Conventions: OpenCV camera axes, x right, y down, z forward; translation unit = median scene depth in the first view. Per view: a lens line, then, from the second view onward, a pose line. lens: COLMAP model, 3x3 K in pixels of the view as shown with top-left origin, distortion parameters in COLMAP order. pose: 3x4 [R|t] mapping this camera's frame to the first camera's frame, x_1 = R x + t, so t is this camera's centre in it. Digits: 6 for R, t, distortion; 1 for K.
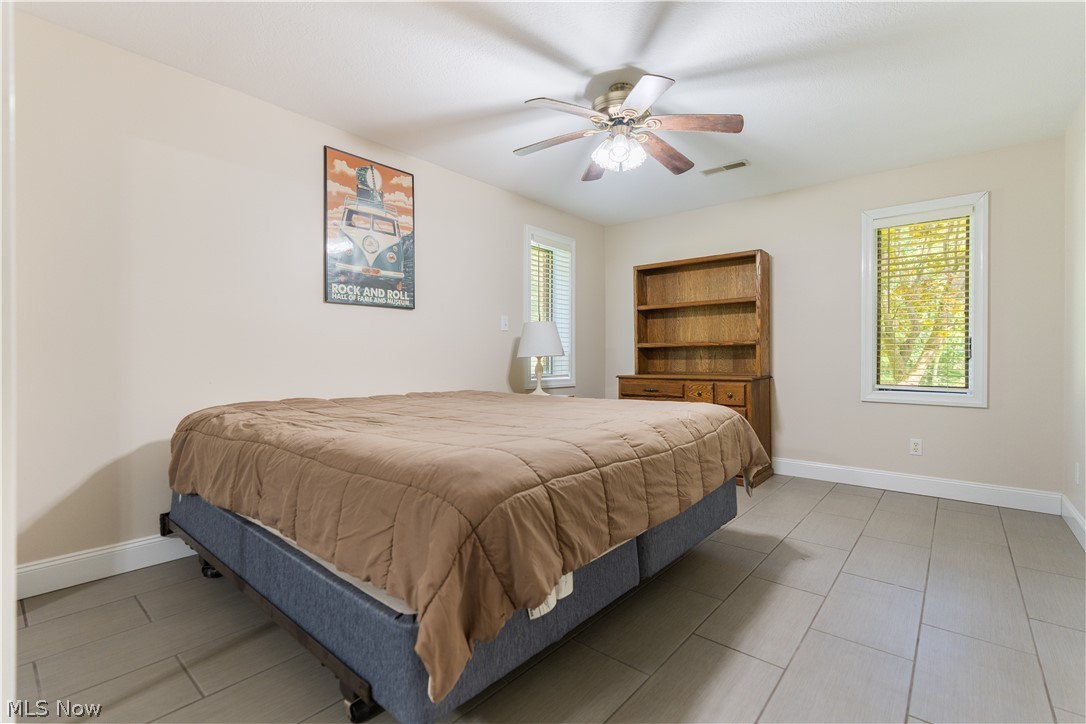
lens RADIAL K [[491.0, 0, 544.1], [0, 491.0, 362.8], [0, 0, 1]] dist [-0.004210, 0.001111]
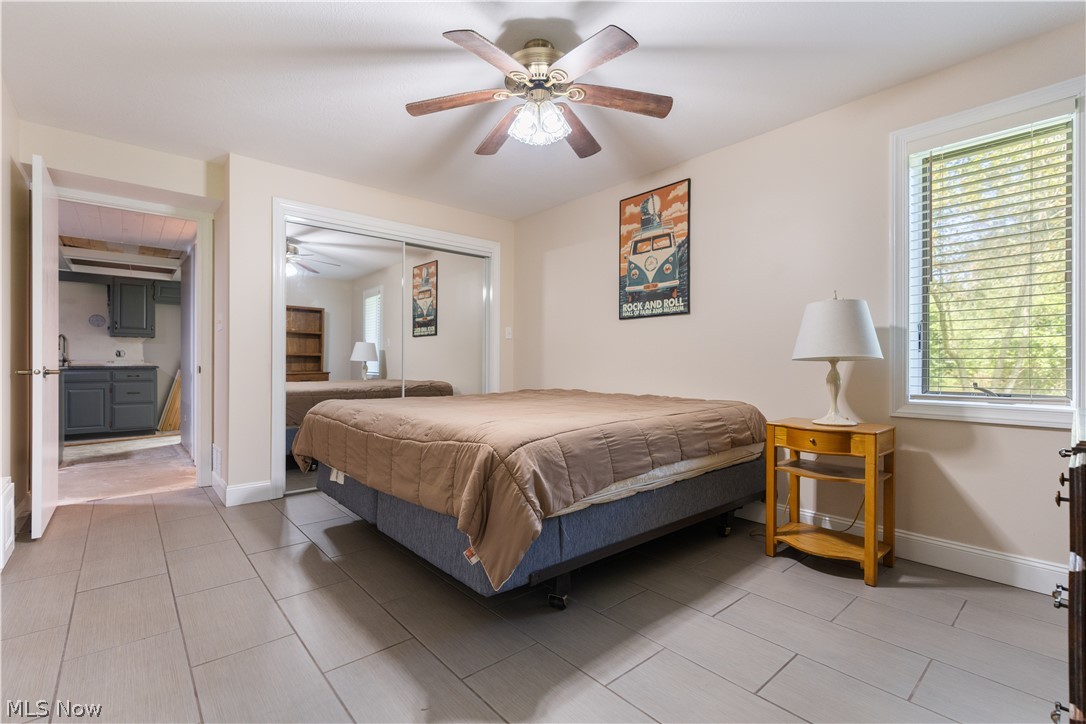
lens RADIAL K [[491.0, 0, 544.3], [0, 491.0, 361.3], [0, 0, 1]] dist [-0.004210, 0.001111]
pose [[-0.143195, -0.004643, -0.989684, 0.783955], [-0.010239, 0.999942, -0.003210, -0.006218], [0.989642, 0.009674, -0.143234, 0.884005]]
